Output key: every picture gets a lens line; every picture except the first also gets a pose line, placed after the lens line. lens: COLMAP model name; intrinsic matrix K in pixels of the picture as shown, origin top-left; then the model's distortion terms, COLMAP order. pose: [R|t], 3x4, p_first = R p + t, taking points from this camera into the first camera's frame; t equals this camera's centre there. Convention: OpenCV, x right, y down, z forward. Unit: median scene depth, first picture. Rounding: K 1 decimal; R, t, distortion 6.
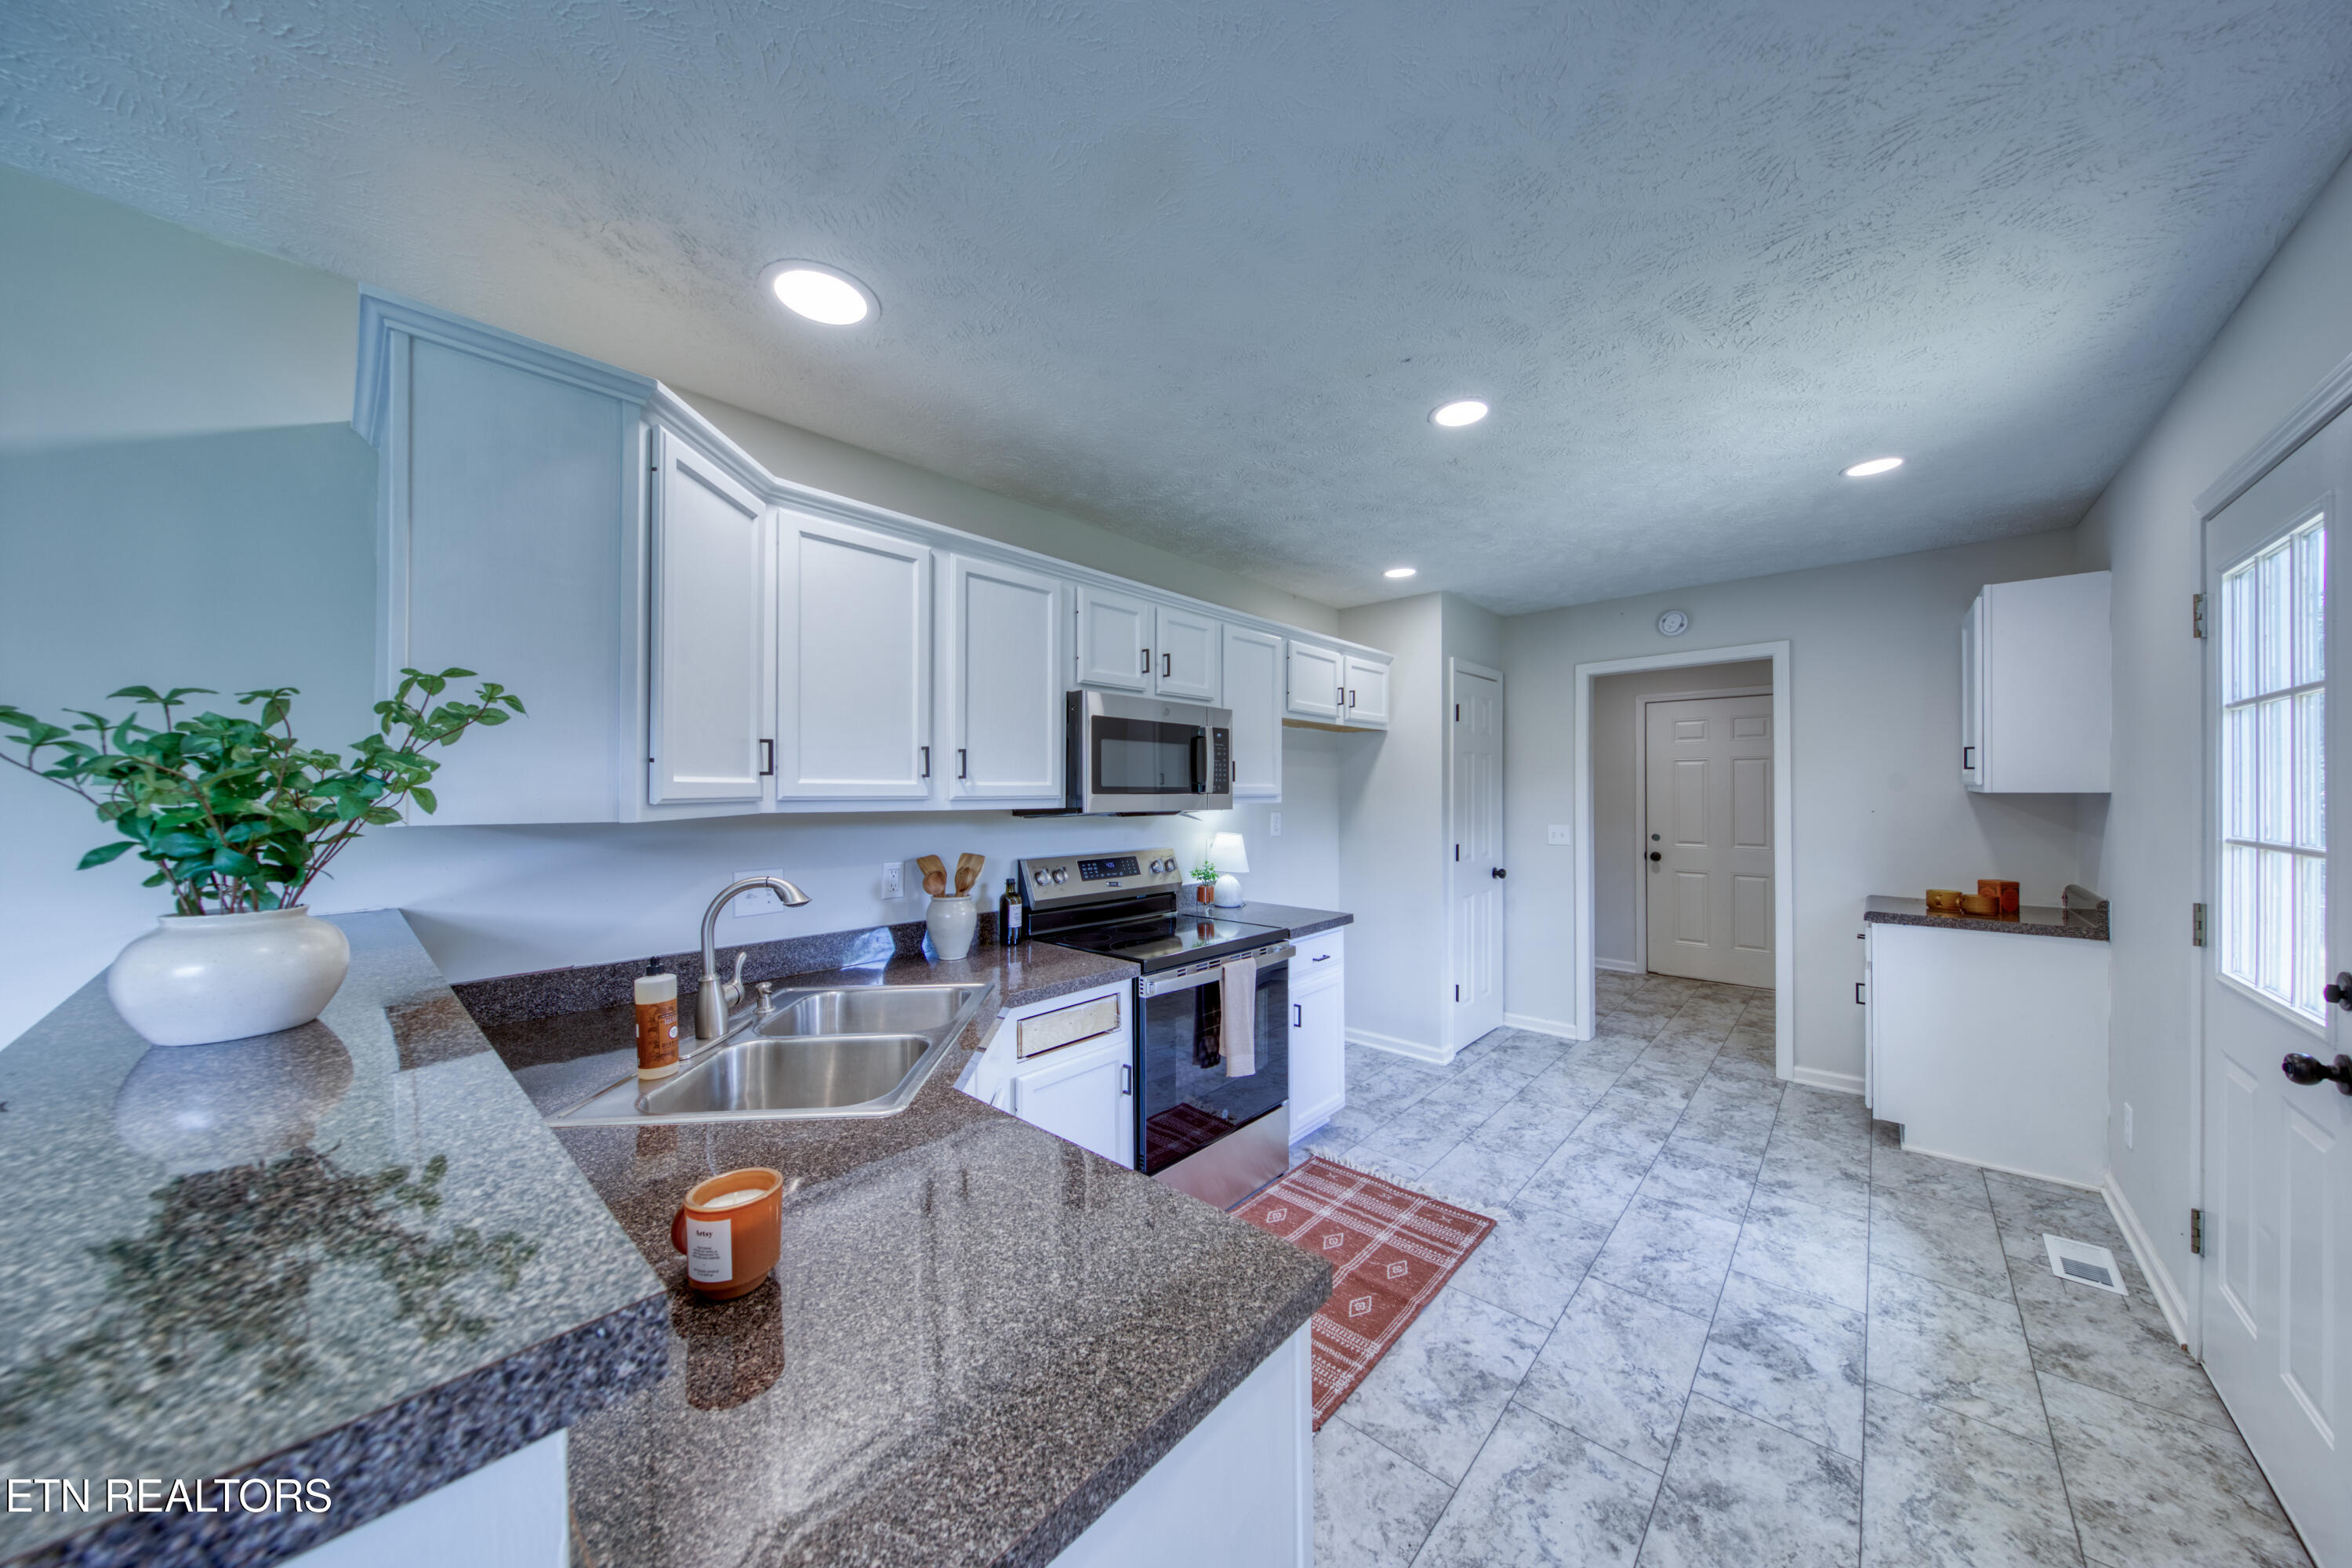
lens RADIAL K [[786.8, 0, 1186.7], [0, 786.8, 786.0], [0, 0, 1]] dist [0.000585, -0.001996]
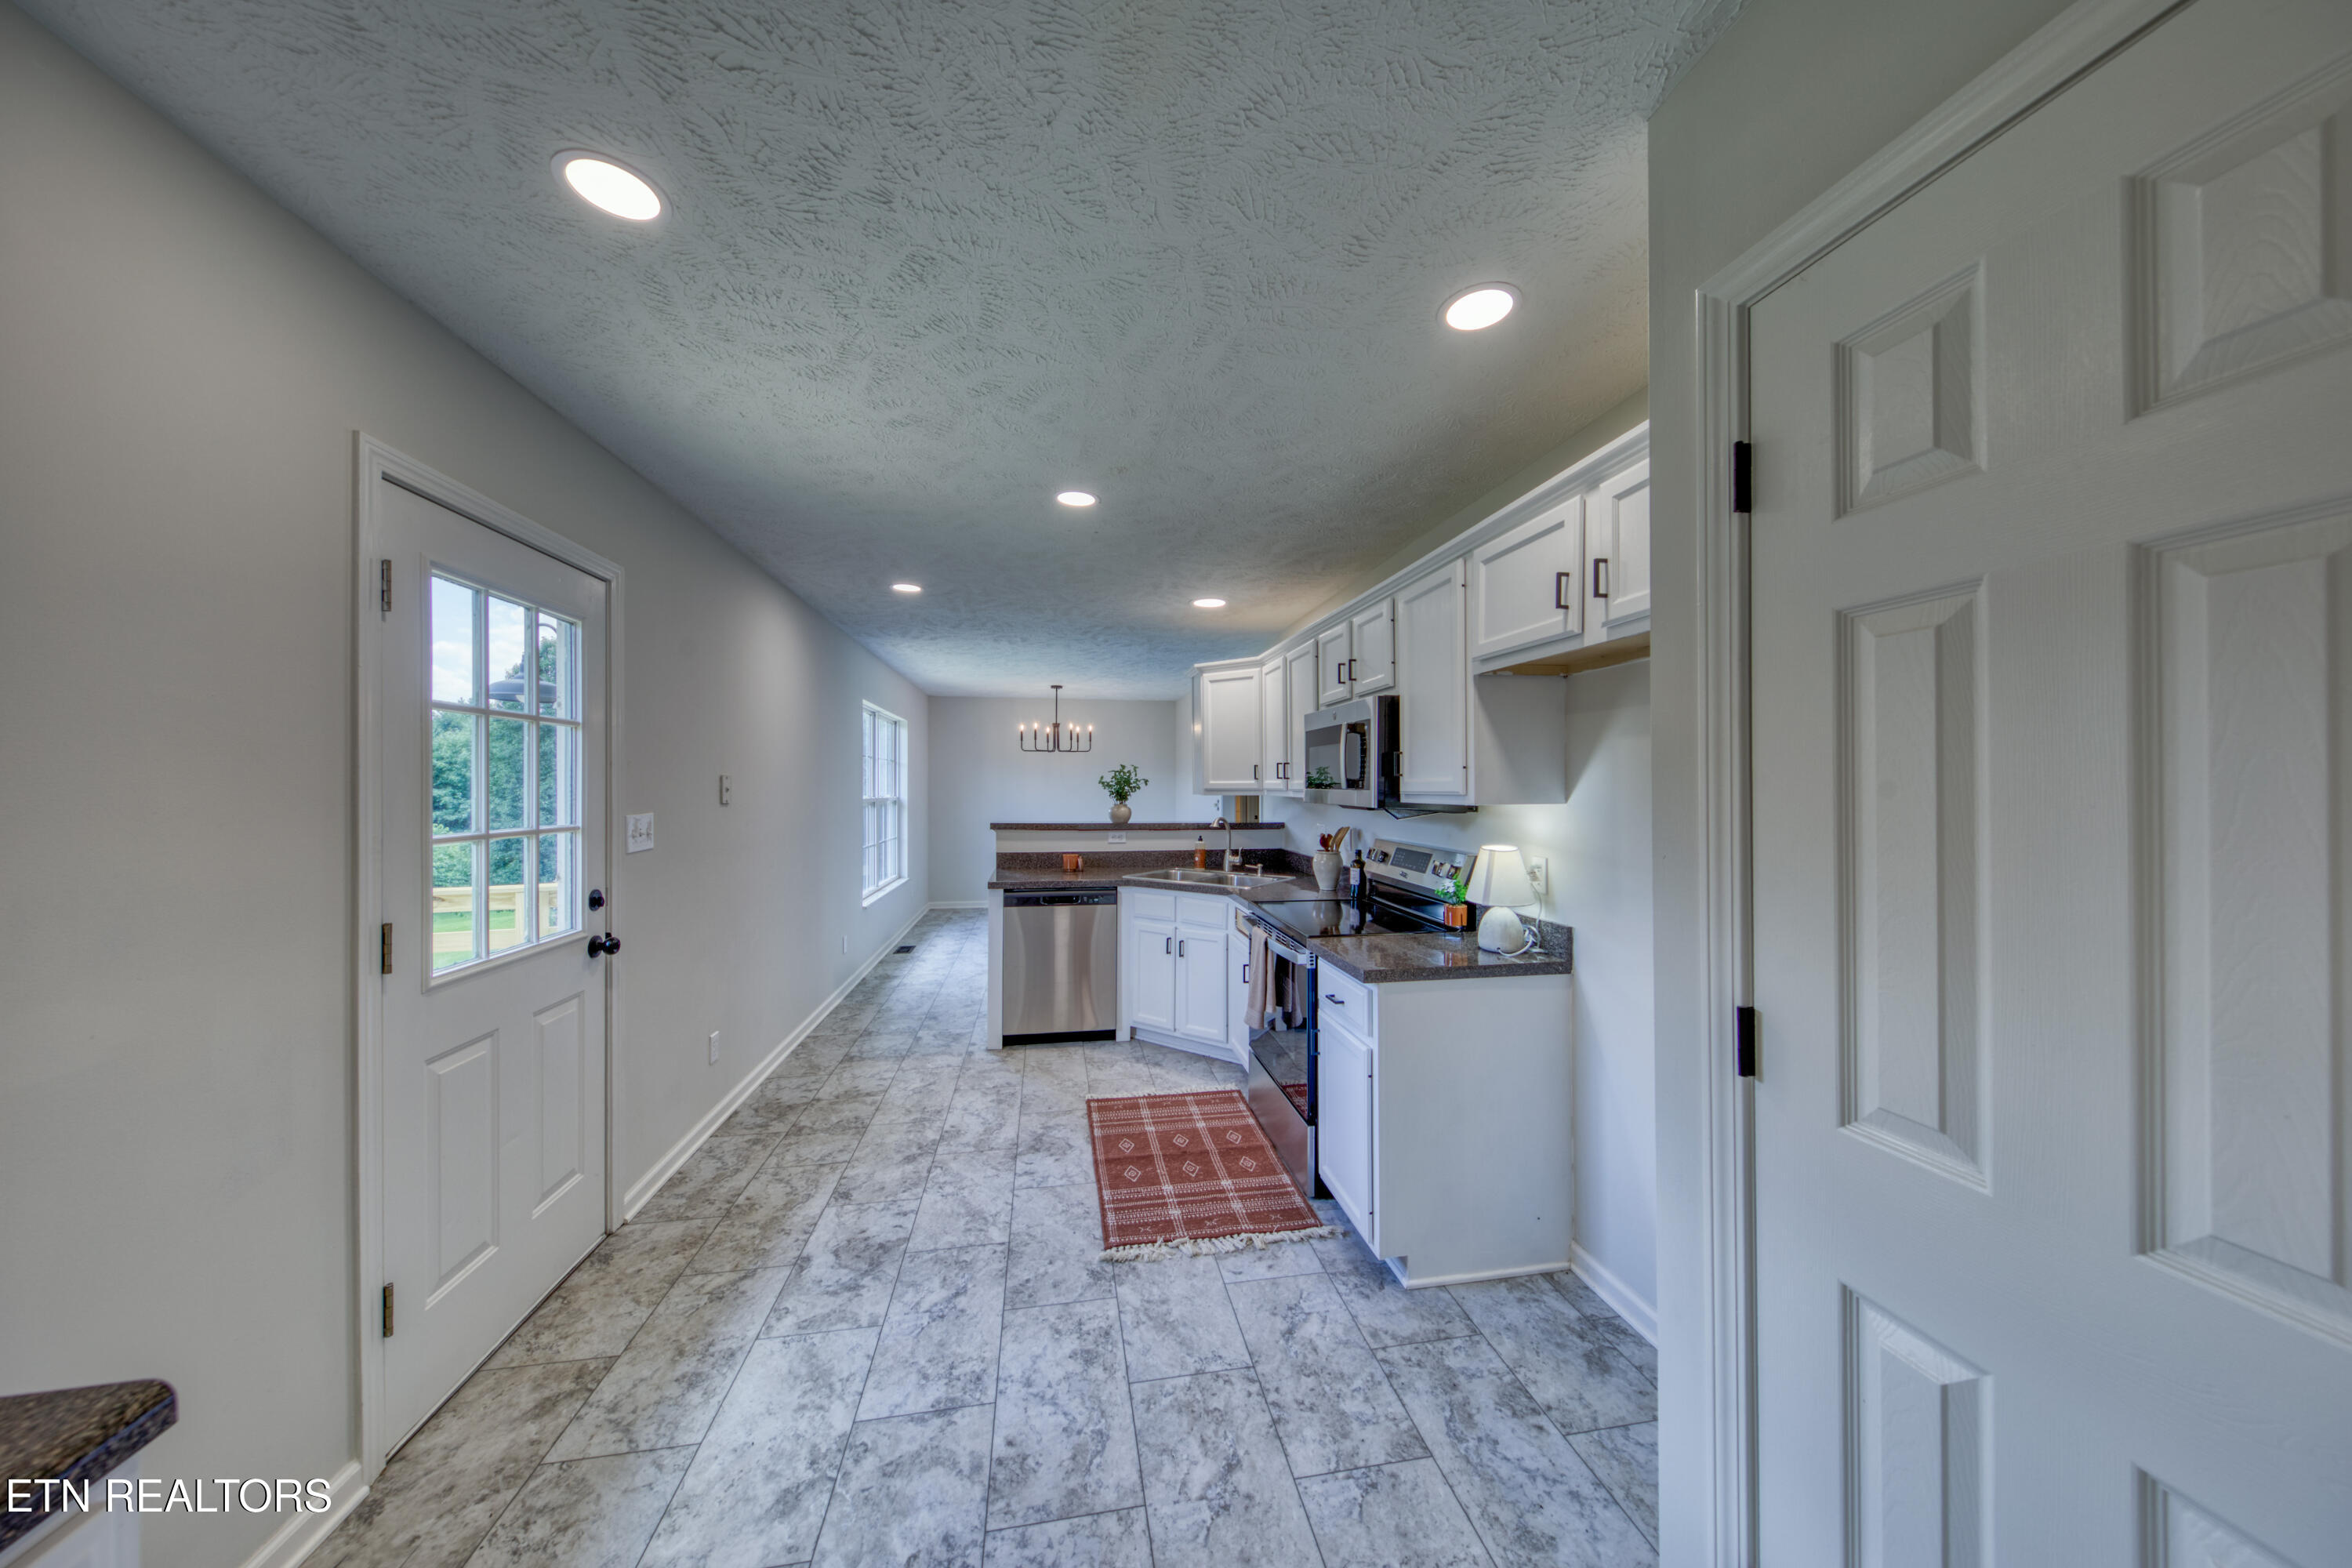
lens RADIAL K [[762.8, 0, 1176.0], [0, 762.8, 784.0], [0, 0, 1]] dist [0.019546, -0.005226]
pose [[-0.631201, 0.001964, -0.775617, 1.054670], [0.004443, 0.999990, -0.001083, 0.002262], [0.775607, -0.004130, -0.631203, 1.653032]]
